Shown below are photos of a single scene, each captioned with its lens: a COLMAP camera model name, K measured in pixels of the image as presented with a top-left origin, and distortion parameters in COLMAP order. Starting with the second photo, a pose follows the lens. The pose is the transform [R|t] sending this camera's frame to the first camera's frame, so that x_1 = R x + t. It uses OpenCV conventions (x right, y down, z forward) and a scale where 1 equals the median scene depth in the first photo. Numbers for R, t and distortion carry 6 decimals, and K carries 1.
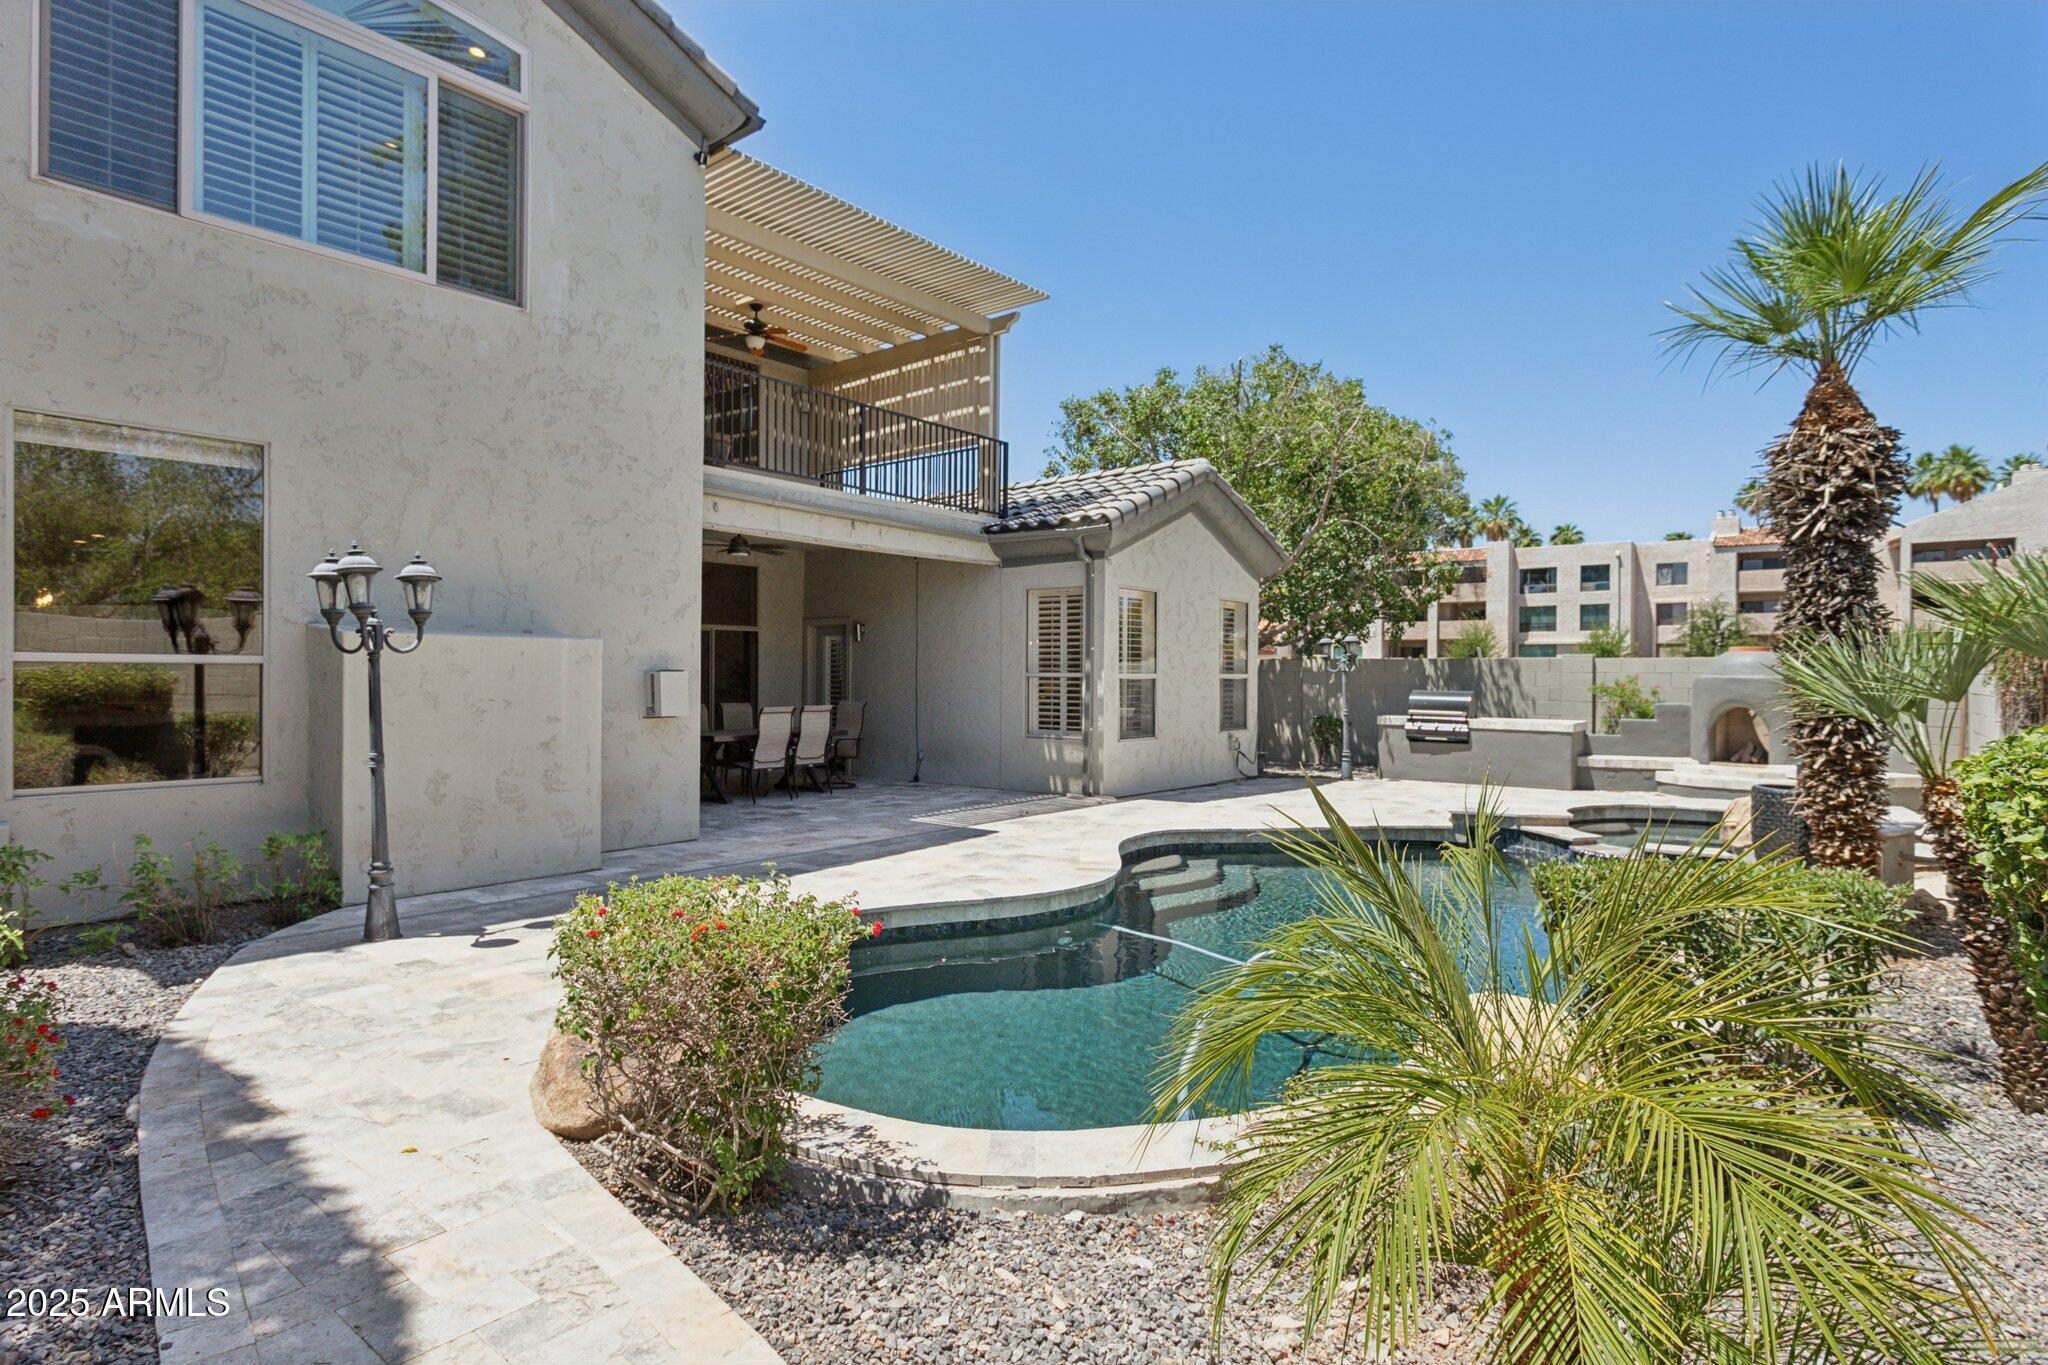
lens RADIAL K [[1055.5, 0, 1032.8], [0, 1055.5, 677.8], [0, 0, 1]] dist [-0.001709, 0.000746]
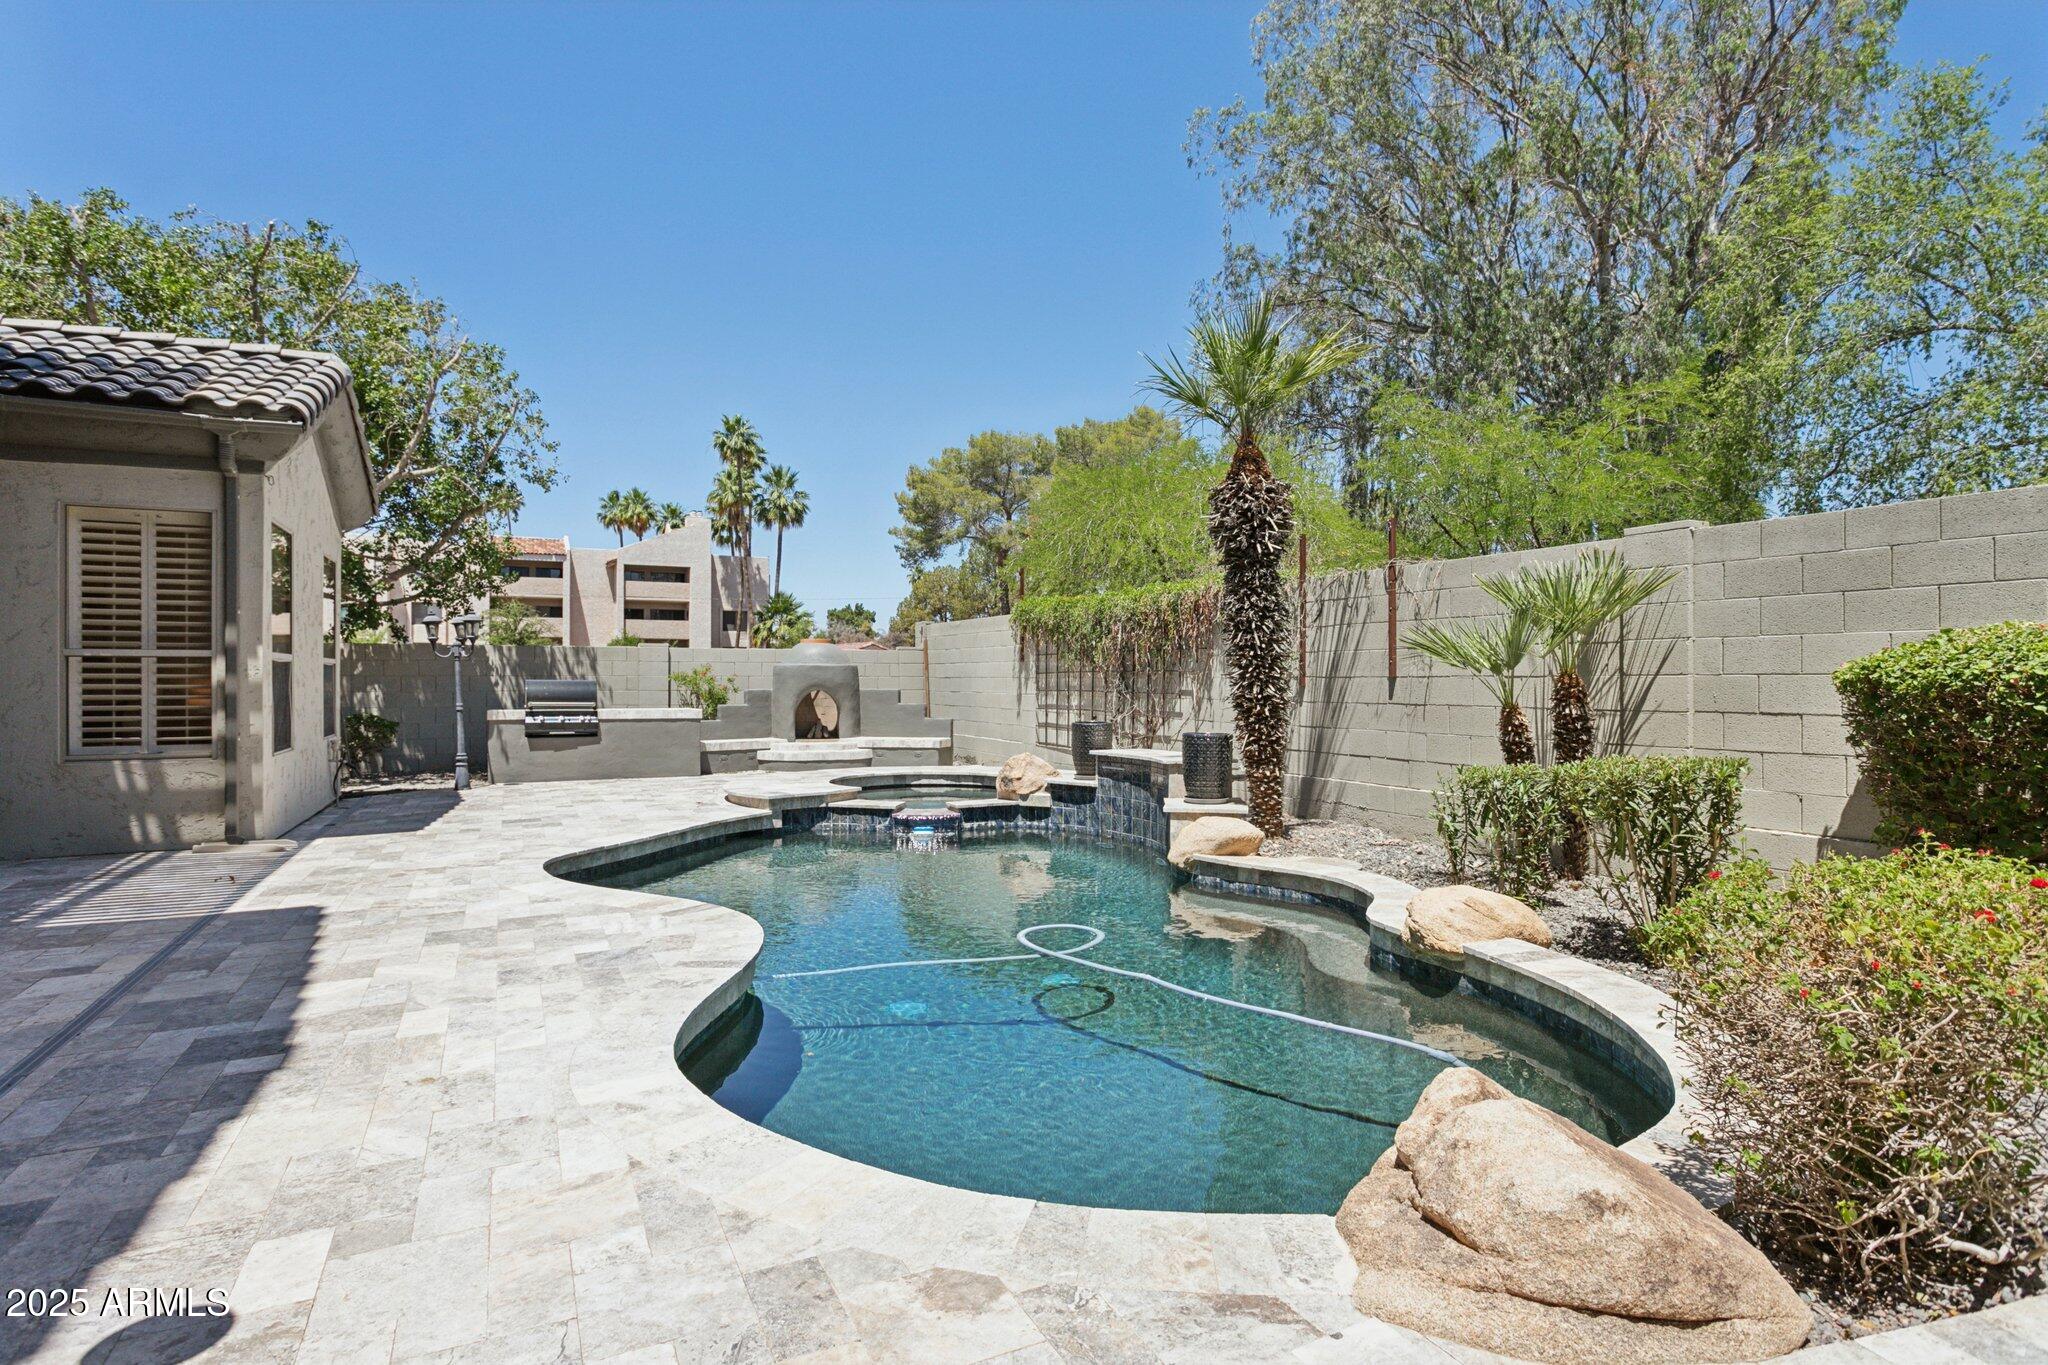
lens RADIAL K [[1055.5, 0, 1032.8], [0, 1055.5, 677.8], [0, 0, 1]] dist [-0.001709, 0.000746]
pose [[0.424313, -0.001854, 0.905514, -0.299345], [0.001988, 0.999997, 0.001116, 0.011574], [-0.905513, 0.001327, 0.424316, 0.278979]]
